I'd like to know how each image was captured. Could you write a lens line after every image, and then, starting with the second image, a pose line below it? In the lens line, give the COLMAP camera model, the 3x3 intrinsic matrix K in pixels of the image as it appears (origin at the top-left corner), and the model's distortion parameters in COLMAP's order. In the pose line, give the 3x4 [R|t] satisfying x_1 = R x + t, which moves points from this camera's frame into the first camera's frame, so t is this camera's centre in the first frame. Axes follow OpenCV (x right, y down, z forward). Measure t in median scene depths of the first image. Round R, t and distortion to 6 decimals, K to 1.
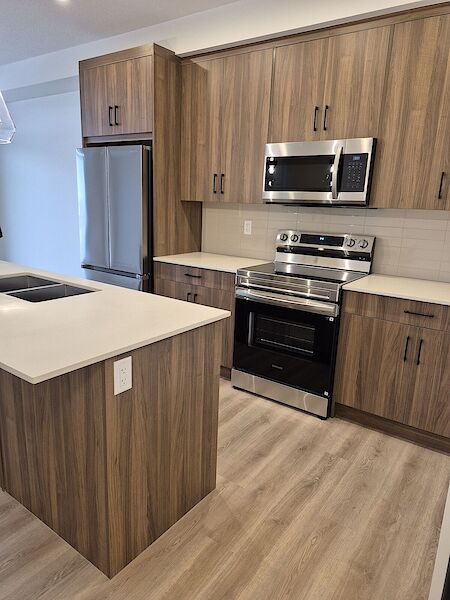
lens RADIAL K [[434.3, 0, 230.7], [0, 434.3, 311.2], [0, 0, 1]] dist [0.051406, -0.046427]
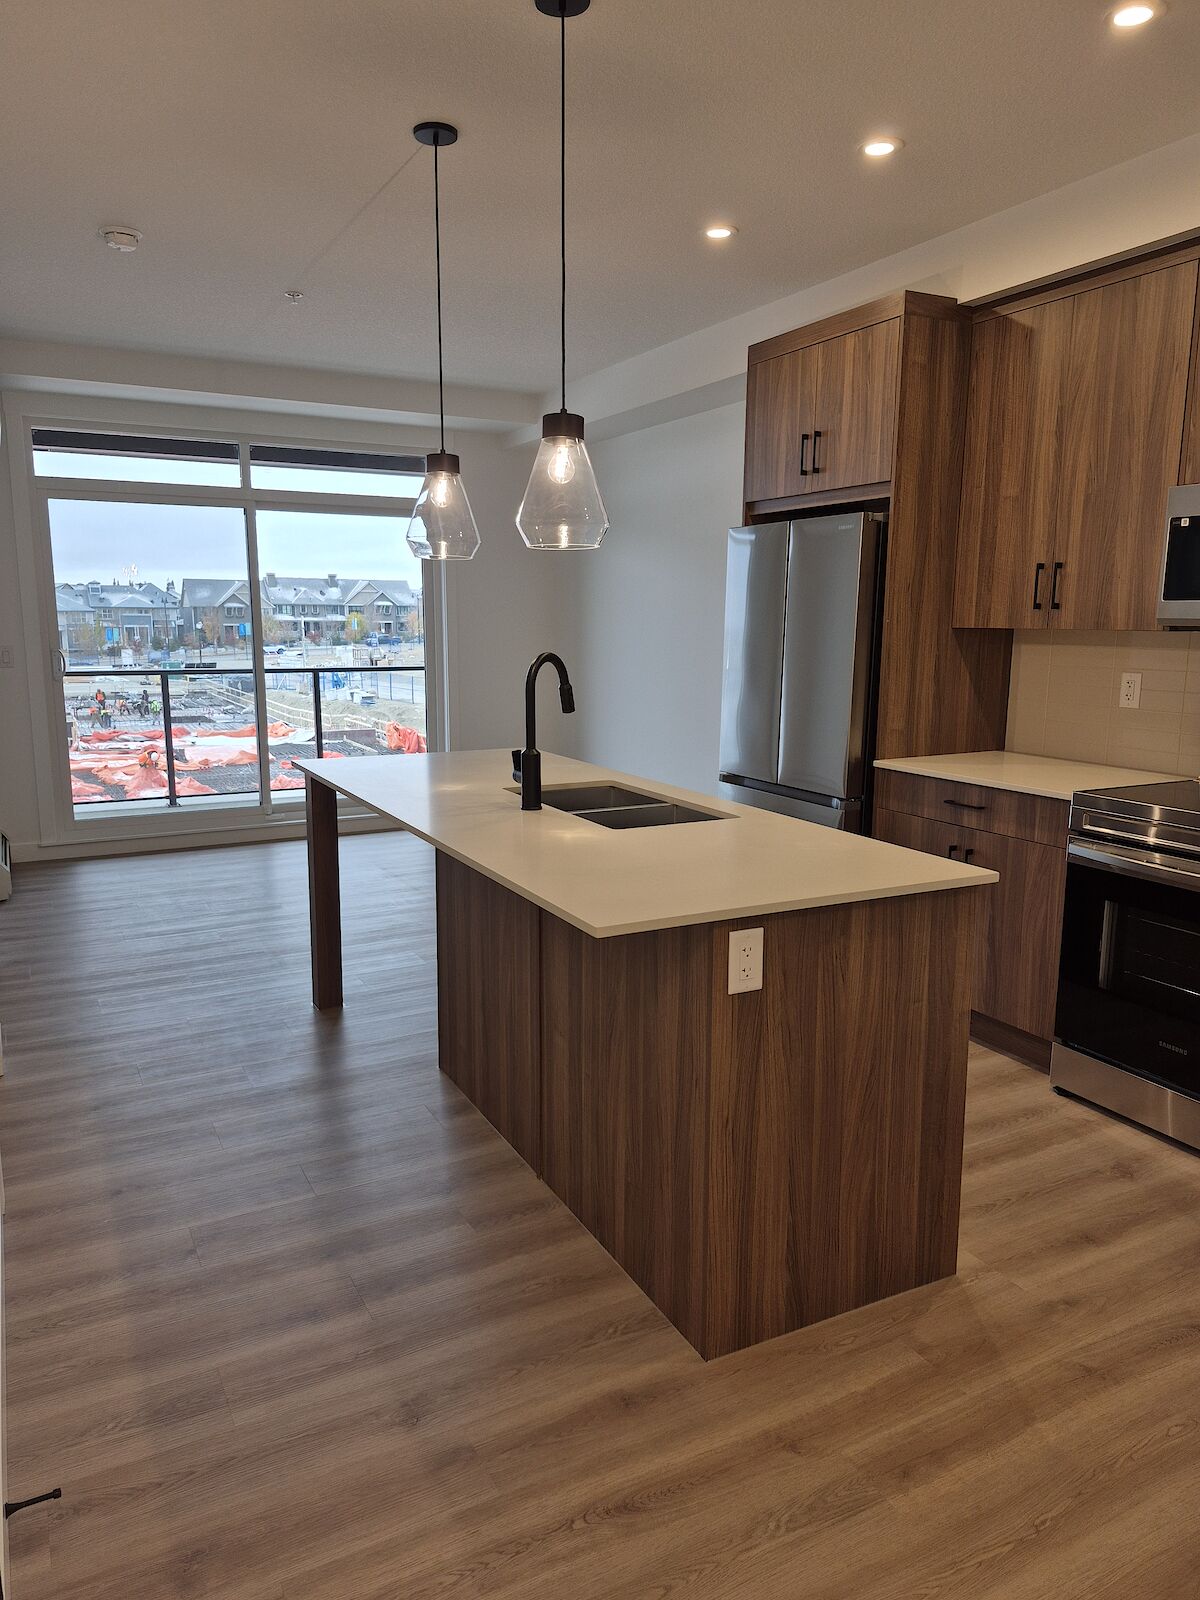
lens RADIAL K [[1158.1, 0, 601.2], [0, 1158.1, 806.8], [0, 0, 1]] dist [0.051406, -0.046427]
pose [[0.900094, 0.039849, -0.433870, 0.089819], [-0.078404, 0.994367, -0.071327, 0.030106], [0.428584, 0.098218, 0.898148, -0.171504]]
